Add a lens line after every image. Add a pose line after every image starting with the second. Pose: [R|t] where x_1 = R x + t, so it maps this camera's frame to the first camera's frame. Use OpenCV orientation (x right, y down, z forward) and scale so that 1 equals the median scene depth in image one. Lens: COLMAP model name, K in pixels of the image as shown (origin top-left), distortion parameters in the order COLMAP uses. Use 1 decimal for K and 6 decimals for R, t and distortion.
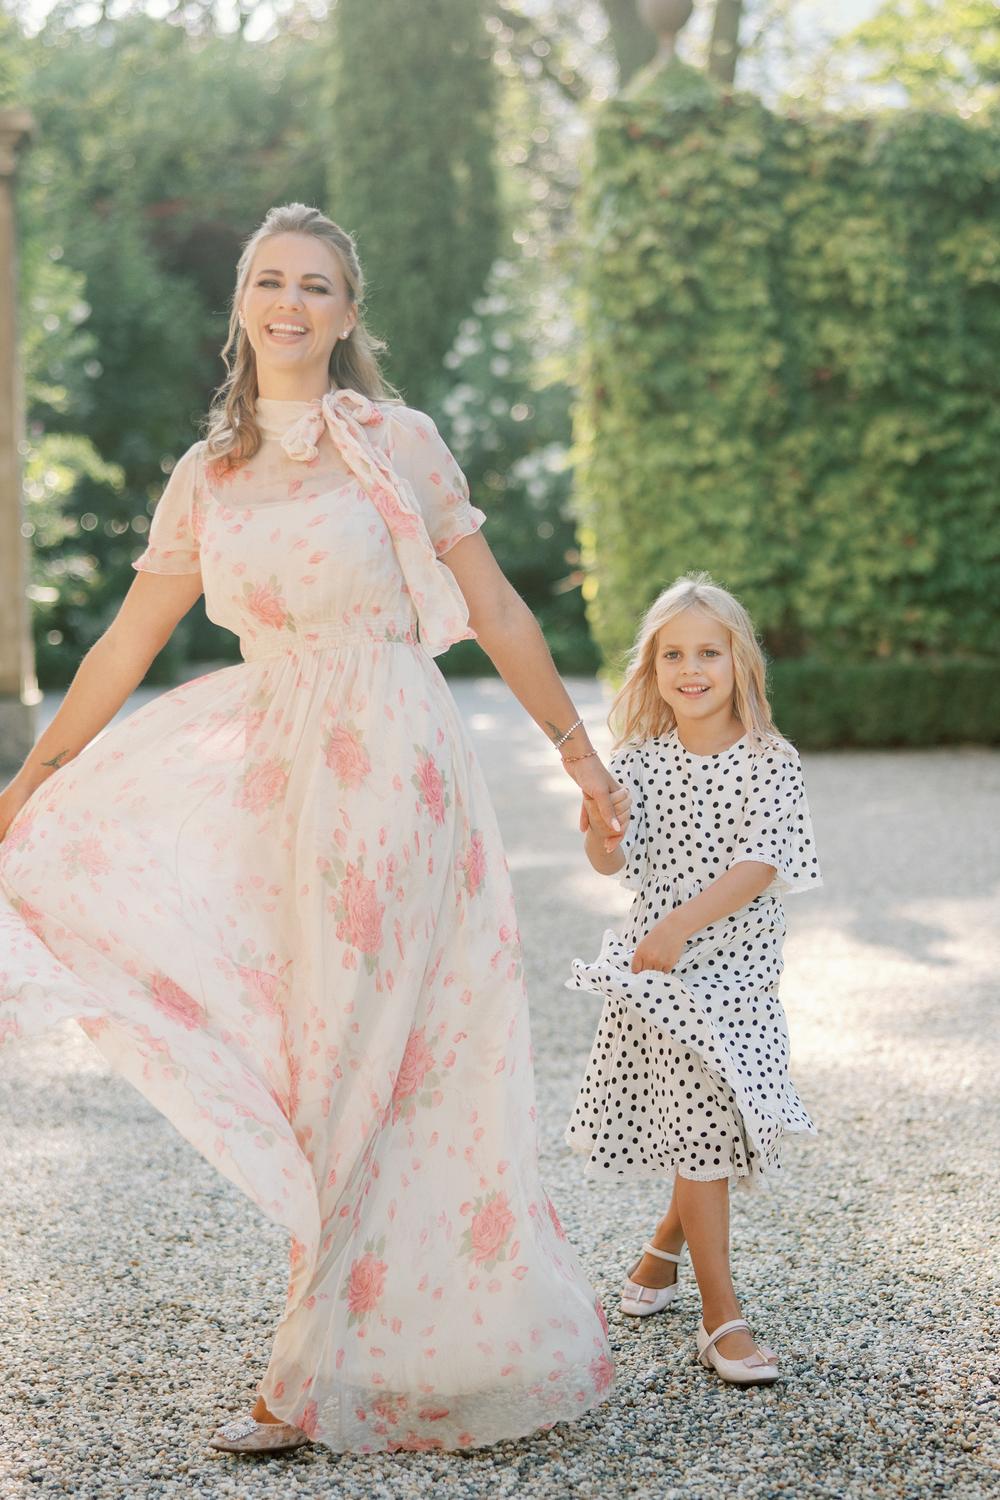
lens RADIAL K [[3271.4, 0, 498.8], [0, 3271.4, 743.3], [0, 0, 1]] dist [0.076575, 0.000000]
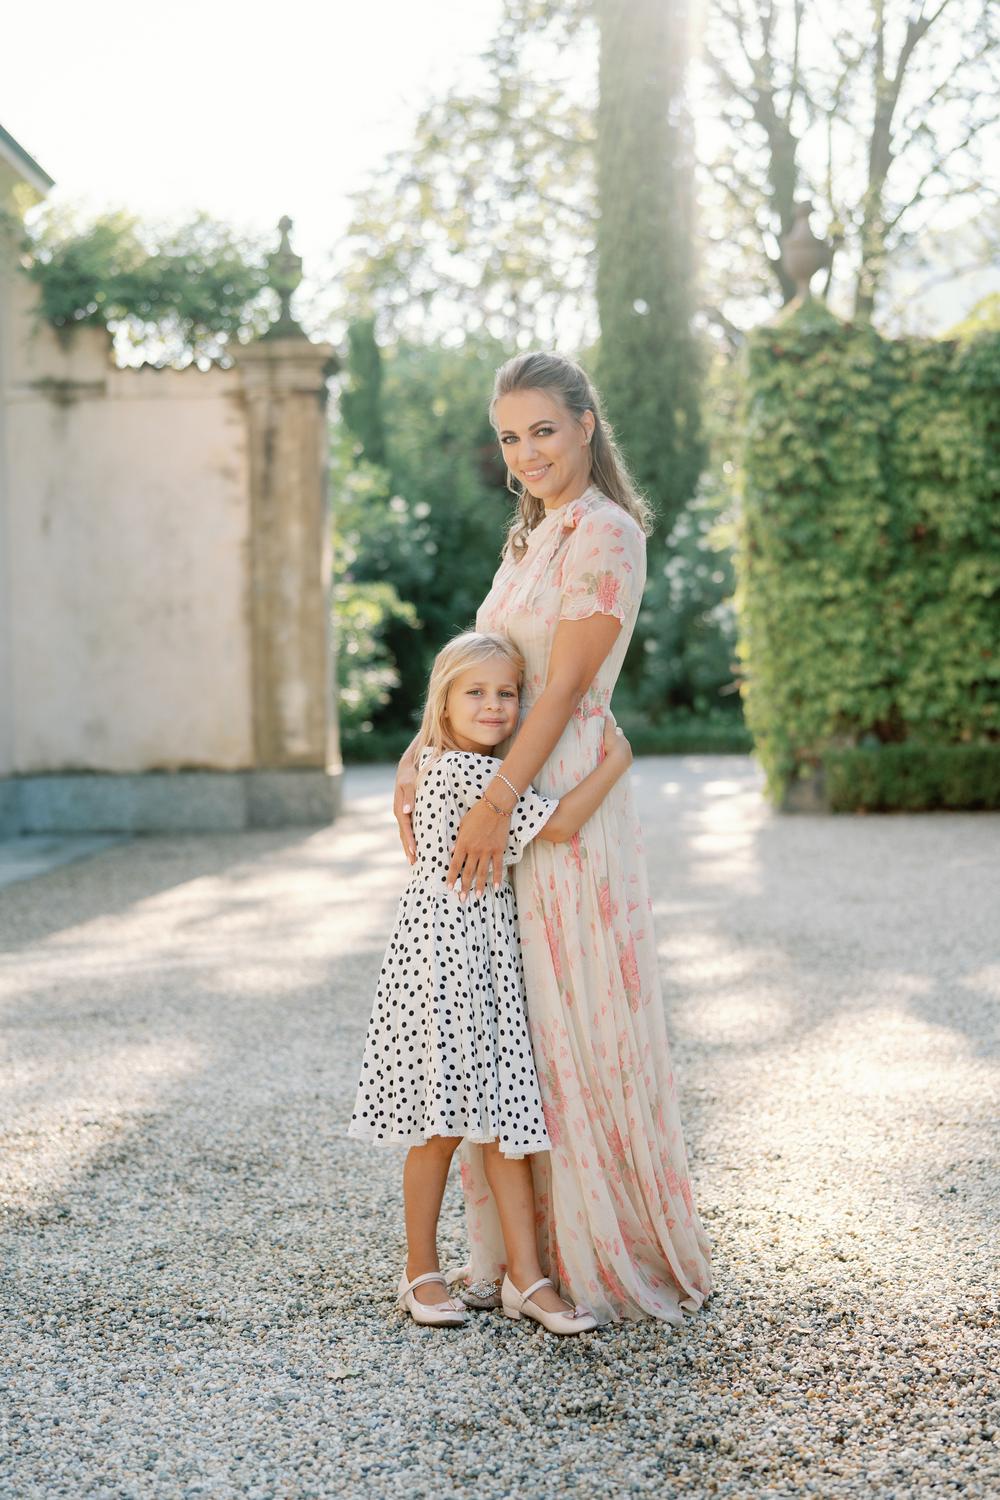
lens RADIAL K [[2171.8, 0, 504.2], [0, 2171.8, 758.7], [0, 0, 1]] dist [0.058540, 0.000000]
pose [[0.995649, 0.002698, -0.093141, 0.013103], [-0.004405, 0.999826, -0.018125, -0.002507], [0.093076, 0.018456, 0.995488, 0.103590]]
